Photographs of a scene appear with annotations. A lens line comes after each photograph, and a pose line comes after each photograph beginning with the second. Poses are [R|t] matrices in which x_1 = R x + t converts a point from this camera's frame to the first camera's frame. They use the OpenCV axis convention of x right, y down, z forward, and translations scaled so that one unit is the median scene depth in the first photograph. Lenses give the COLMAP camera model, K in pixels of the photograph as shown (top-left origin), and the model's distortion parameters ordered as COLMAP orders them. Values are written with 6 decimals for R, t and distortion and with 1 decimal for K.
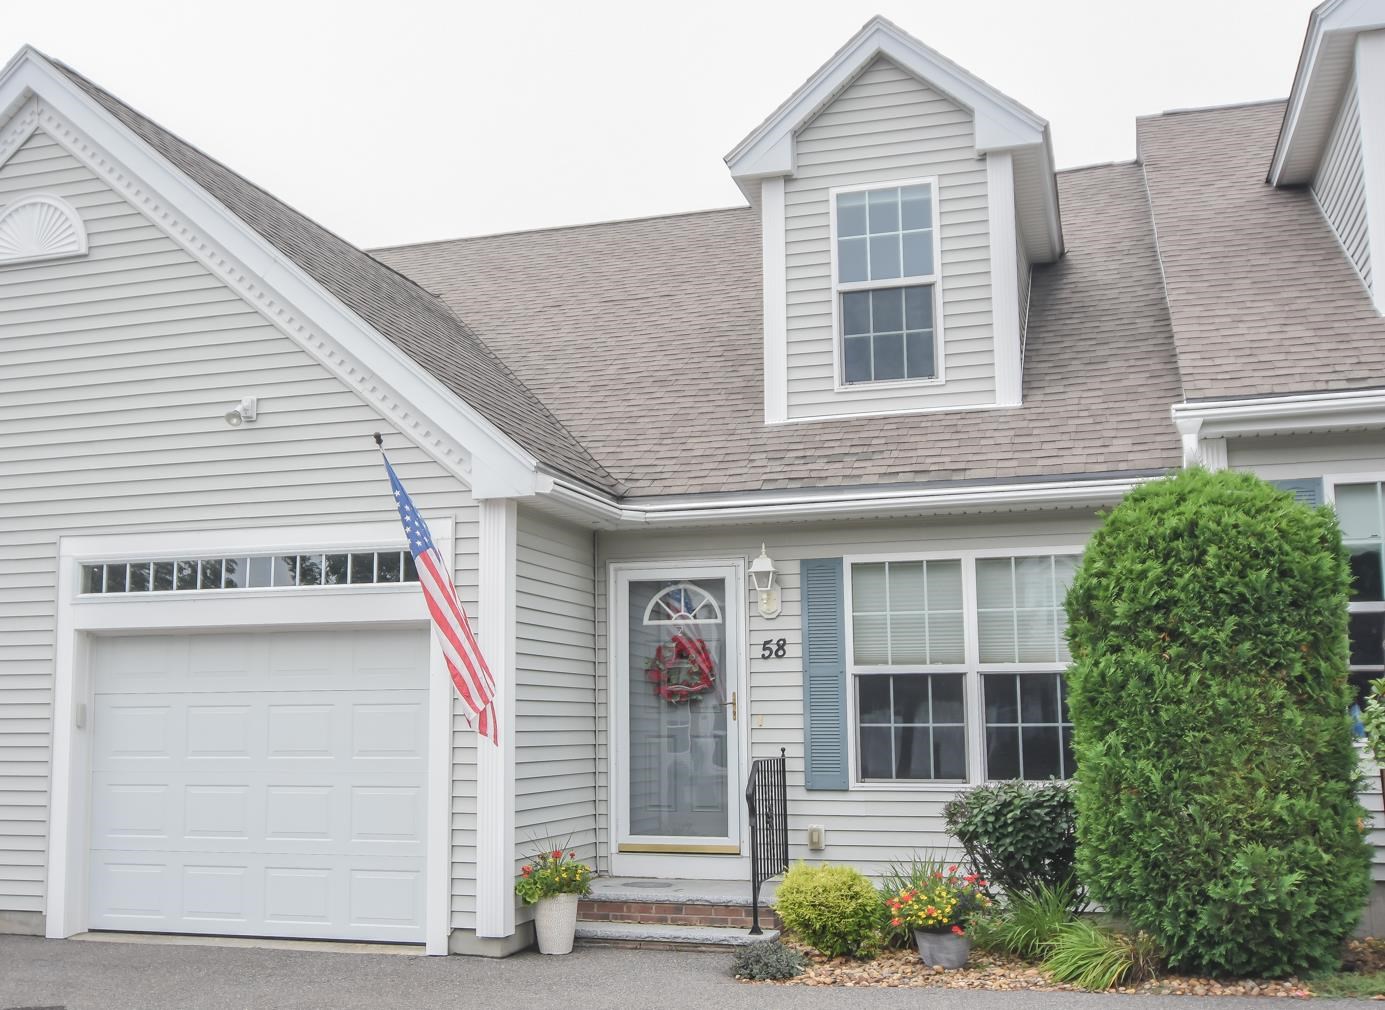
lens RADIAL K [[1480.3, 0, 690.6], [0, 1480.3, 505.0], [0, 0, 1]] dist [-0.005912, 0.000000]
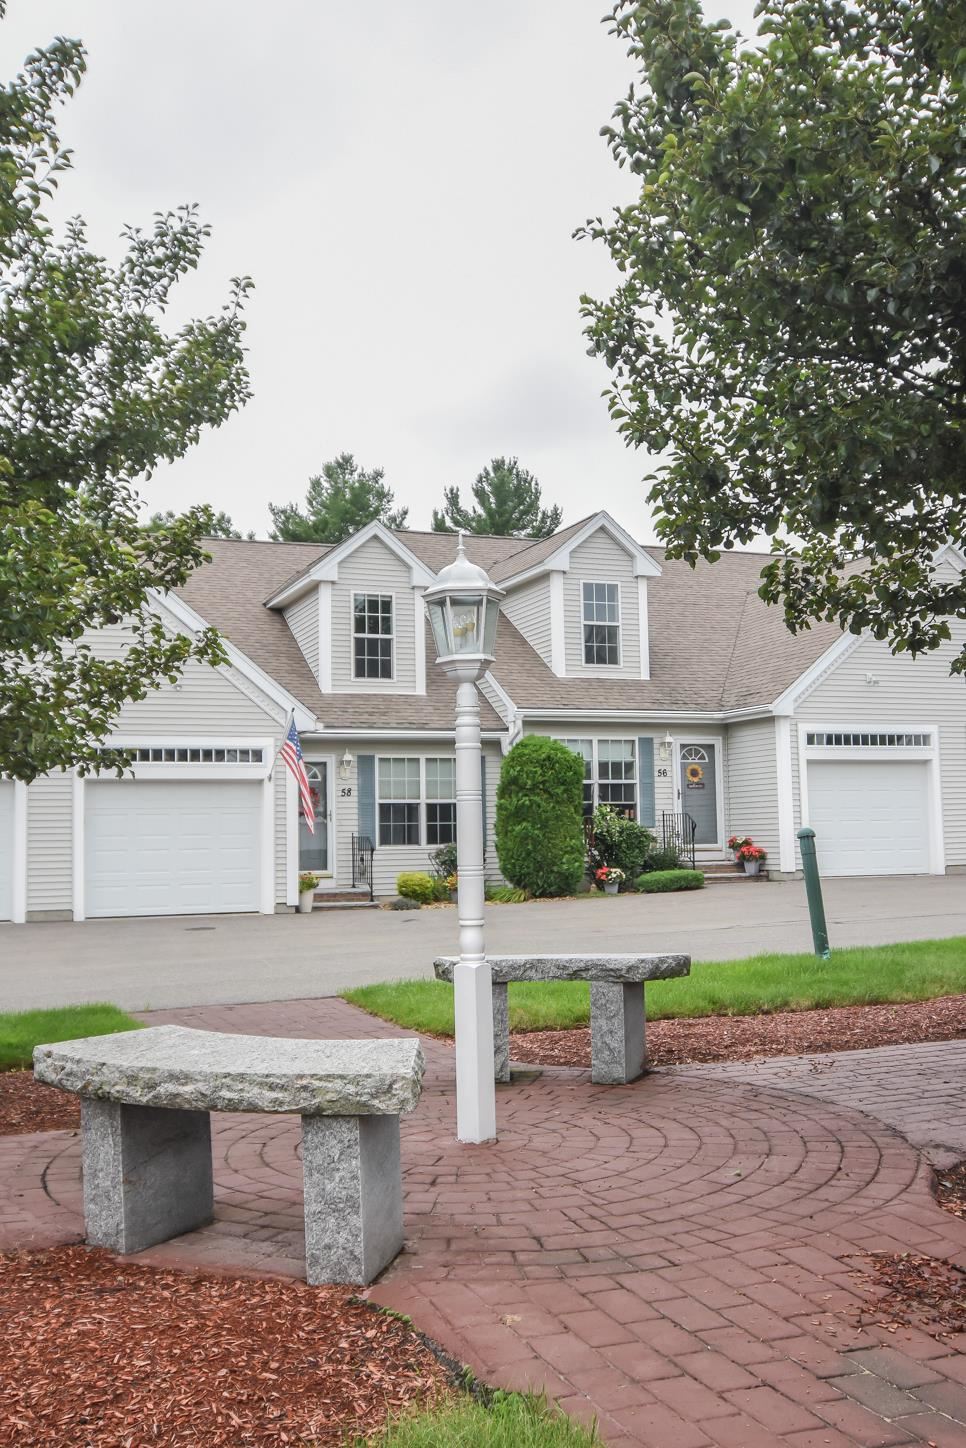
lens RADIAL K [[1429.4, 0, 482.4], [0, 1429.4, 724.1], [0, 0, 1]] dist [0.001599, 0.000000]
pose [[0.775393, 0.043433, 0.629983, -1.270031], [-0.077995, 0.996580, 0.027290, -0.095916], [-0.626643, -0.070296, 0.776129, -0.954056]]
